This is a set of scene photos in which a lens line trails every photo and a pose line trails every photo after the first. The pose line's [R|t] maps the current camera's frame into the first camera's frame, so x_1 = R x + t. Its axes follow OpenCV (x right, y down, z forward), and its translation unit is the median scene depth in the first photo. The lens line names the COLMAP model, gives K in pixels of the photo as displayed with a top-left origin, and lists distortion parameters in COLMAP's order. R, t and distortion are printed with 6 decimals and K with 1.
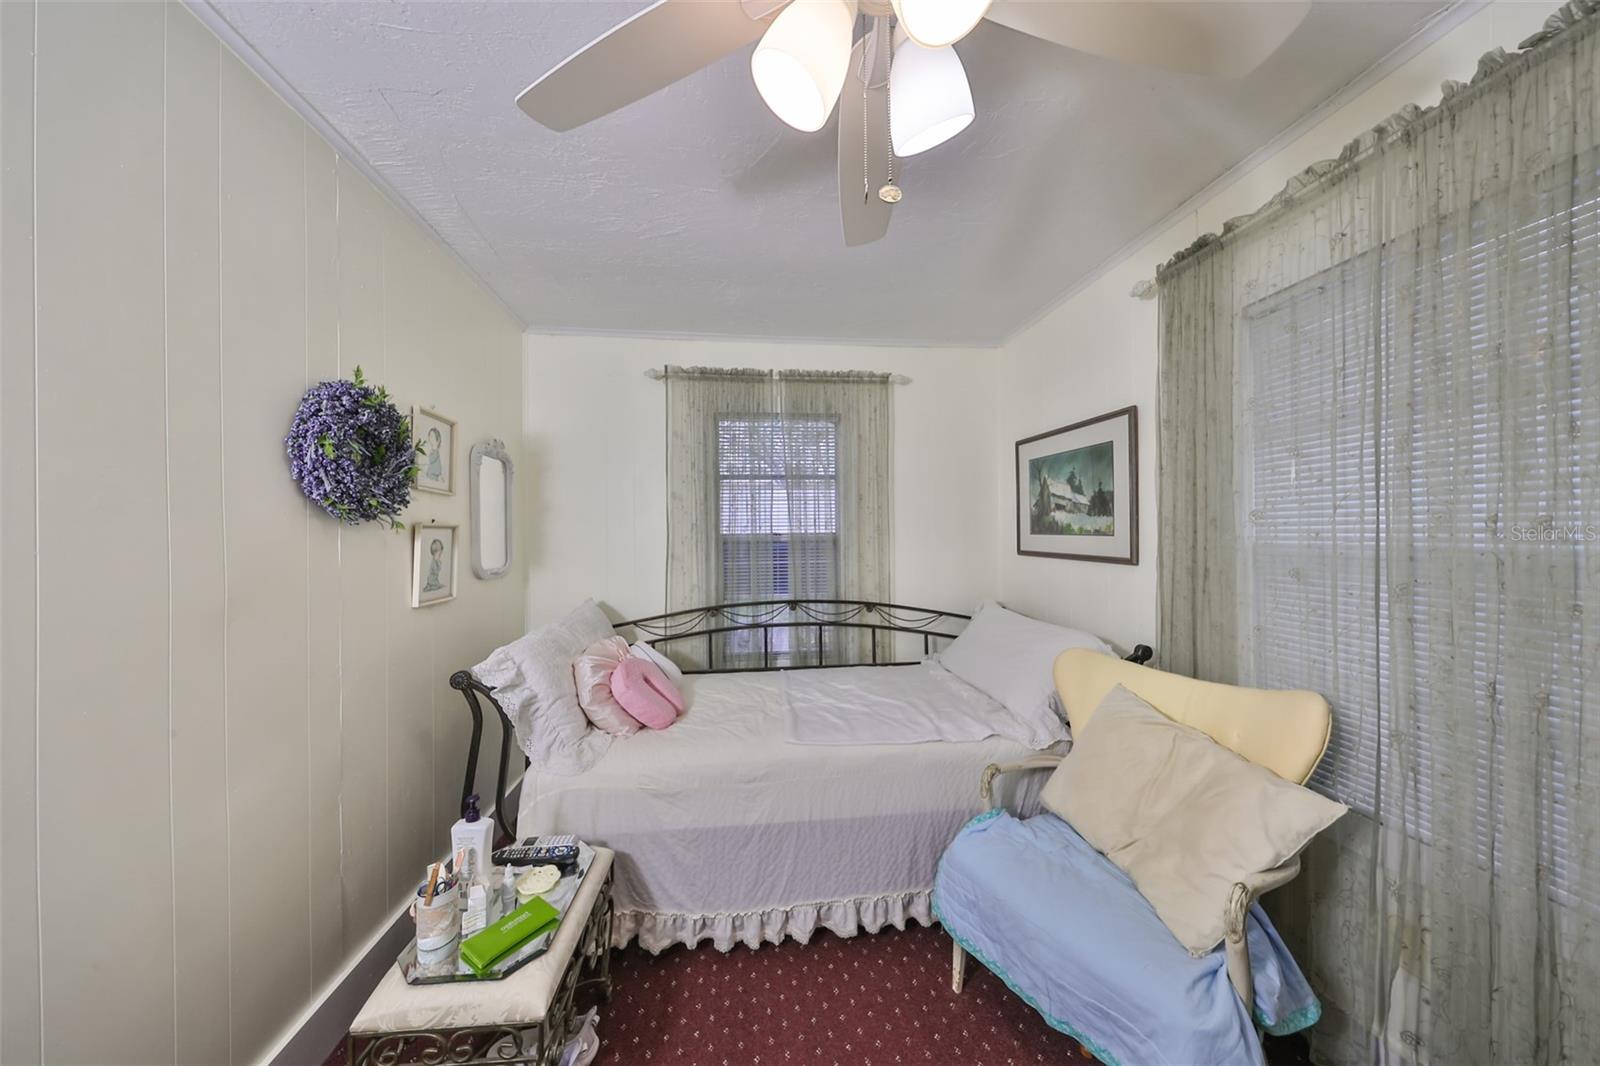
lens RADIAL K [[463.4, 0, 794.3], [0, 463.4, 546.4], [0, 0, 1]] dist [-0.000134, 0.000101]
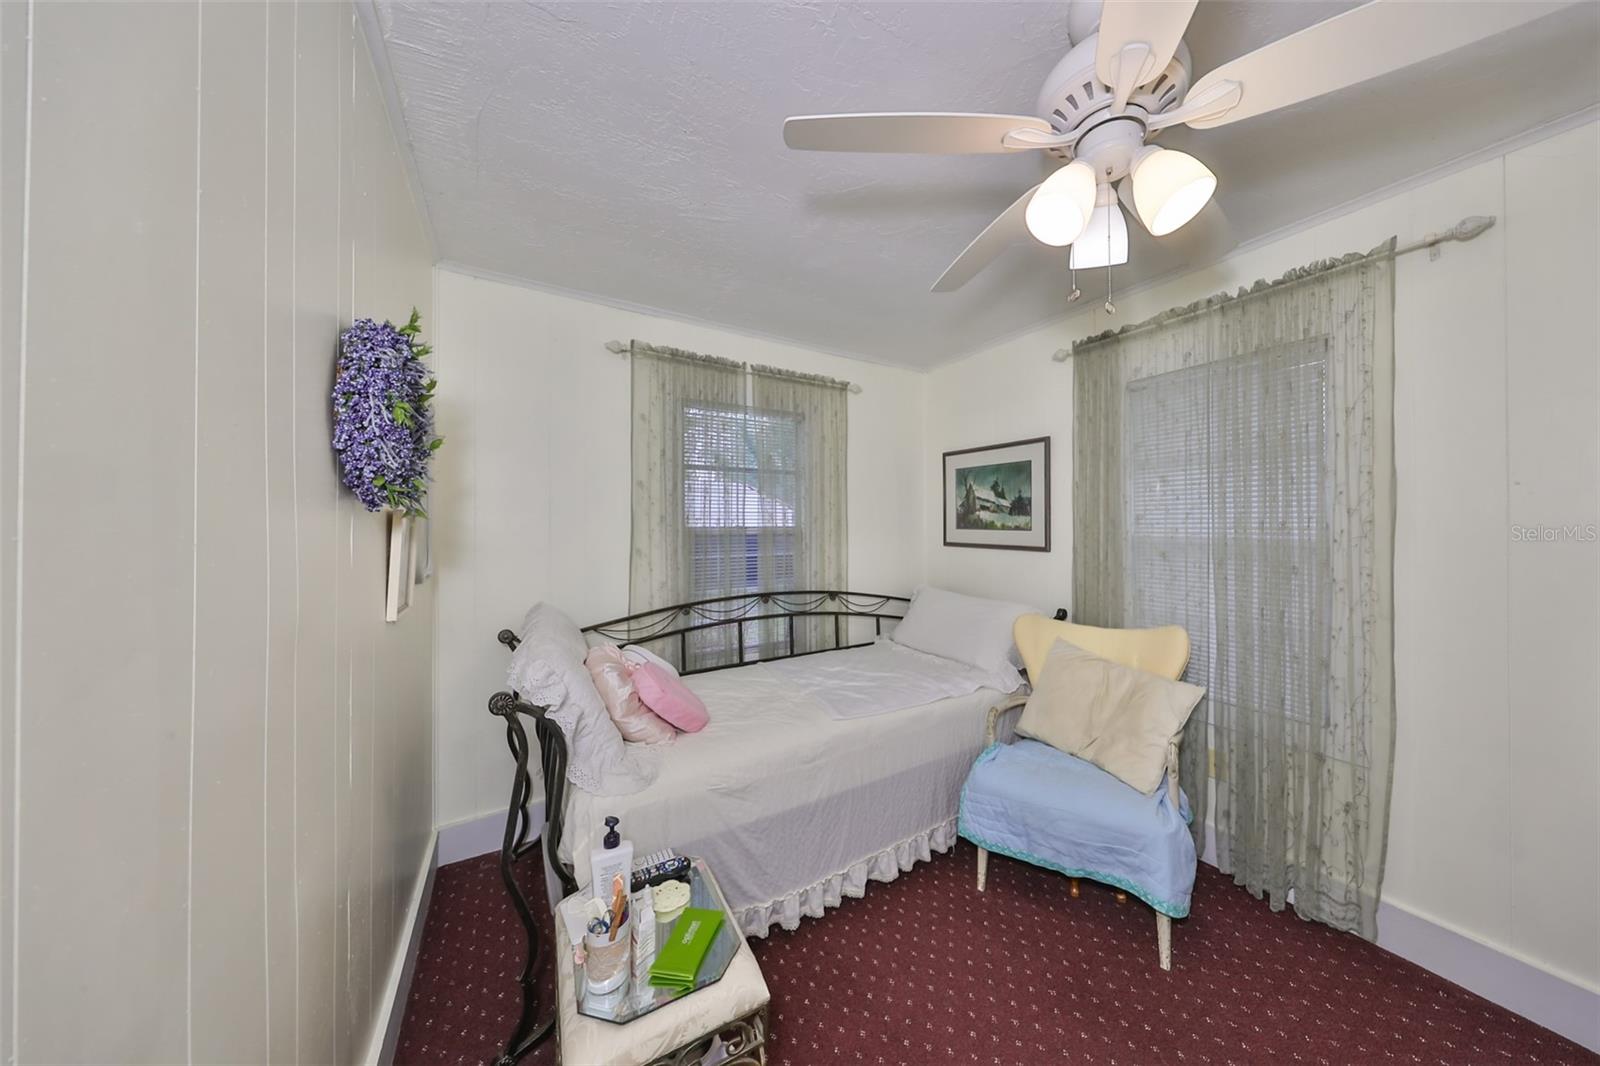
lens RADIAL K [[496.5, 0, 801.0], [0, 496.5, 537.8], [0, 0, 1]] dist [0.000193, 0.000055]
pose [[0.903955, -0.001565, 0.427625, -0.472781], [0.004808, 0.999967, -0.006504, 0.003733], [-0.427601, 0.007935, 0.903933, -0.015116]]
